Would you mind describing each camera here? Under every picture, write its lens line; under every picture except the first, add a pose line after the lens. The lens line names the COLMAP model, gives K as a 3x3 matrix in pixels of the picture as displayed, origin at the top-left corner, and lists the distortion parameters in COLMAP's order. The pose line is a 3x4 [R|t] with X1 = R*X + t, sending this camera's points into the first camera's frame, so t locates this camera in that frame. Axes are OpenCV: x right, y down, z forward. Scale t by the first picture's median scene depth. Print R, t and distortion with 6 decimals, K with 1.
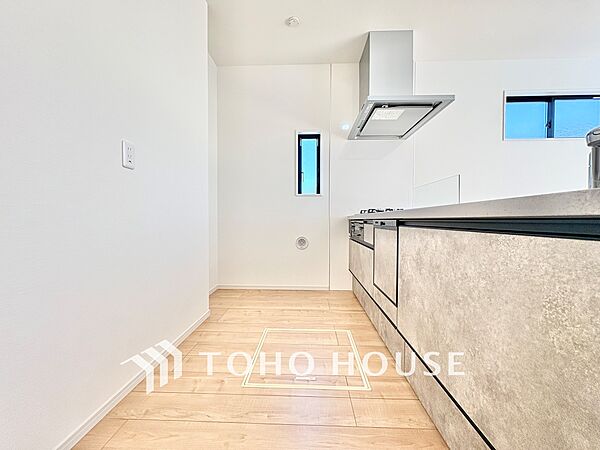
lens RADIAL K [[240.4, 0, 301.5], [0, 240.4, 225.2], [0, 0, 1]] dist [0.002018, -0.000910]
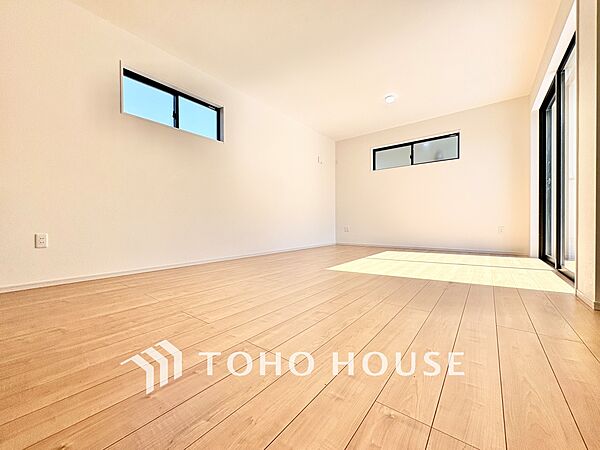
lens RADIAL K [[240.4, 0, 298.2], [0, 240.4, 221.1], [0, 0, 1]] dist [0.002018, -0.000910]
pose [[0.595689, 0.006324, 0.803191, 0.808916], [0.014114, 0.999732, -0.018339, 0.174935], [-0.803091, 0.022261, 0.595440, -0.208391]]
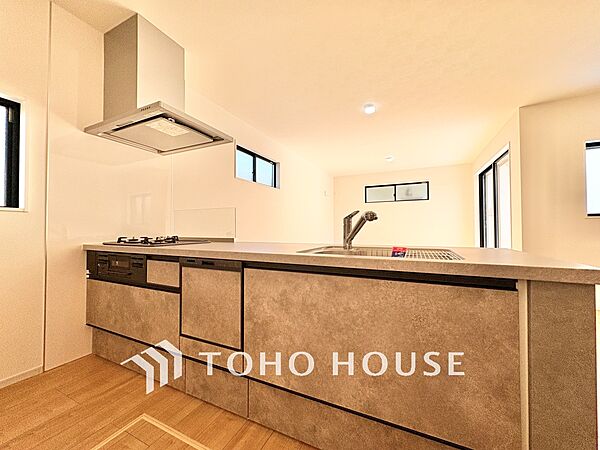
lens RADIAL K [[240.4, 0, 298.7], [0, 240.4, 224.9], [0, 0, 1]] dist [0.002018, -0.000910]
pose [[0.400960, 0.011826, 0.916019, -0.316515], [0.022619, 0.999484, -0.022804, -0.111931], [-0.915816, 0.029863, 0.400486, 0.315083]]
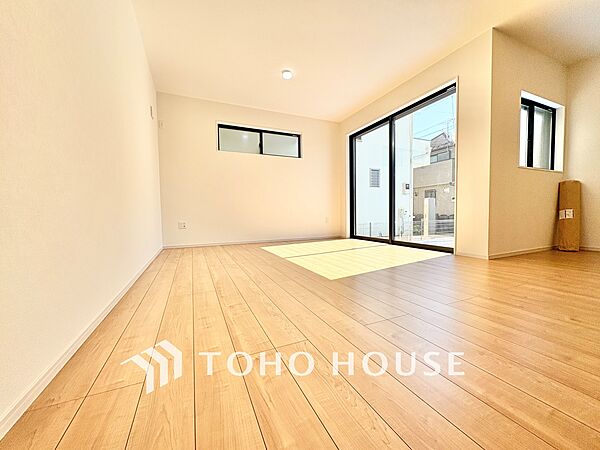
lens RADIAL K [[240.4, 0, 296.2], [0, 240.4, 225.9], [0, 0, 1]] dist [0.002018, -0.000910]
pose [[-0.436391, -0.041175, 0.898815, 1.288541], [0.025363, 0.997992, 0.058033, 0.129708], [-0.899400, 0.048122, -0.434470, 1.370886]]
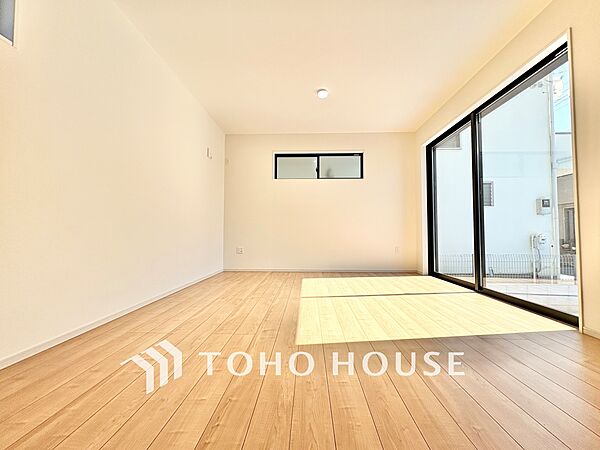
lens RADIAL K [[240.4, 0, 300.6], [0, 240.4, 223.6], [0, 0, 1]] dist [0.002018, -0.000910]
pose [[-0.003694, 0.041414, 0.999135, 1.368743], [0.012449, 0.999067, -0.041365, 0.056379], [-0.999916, 0.012286, -0.004206, 0.661042]]
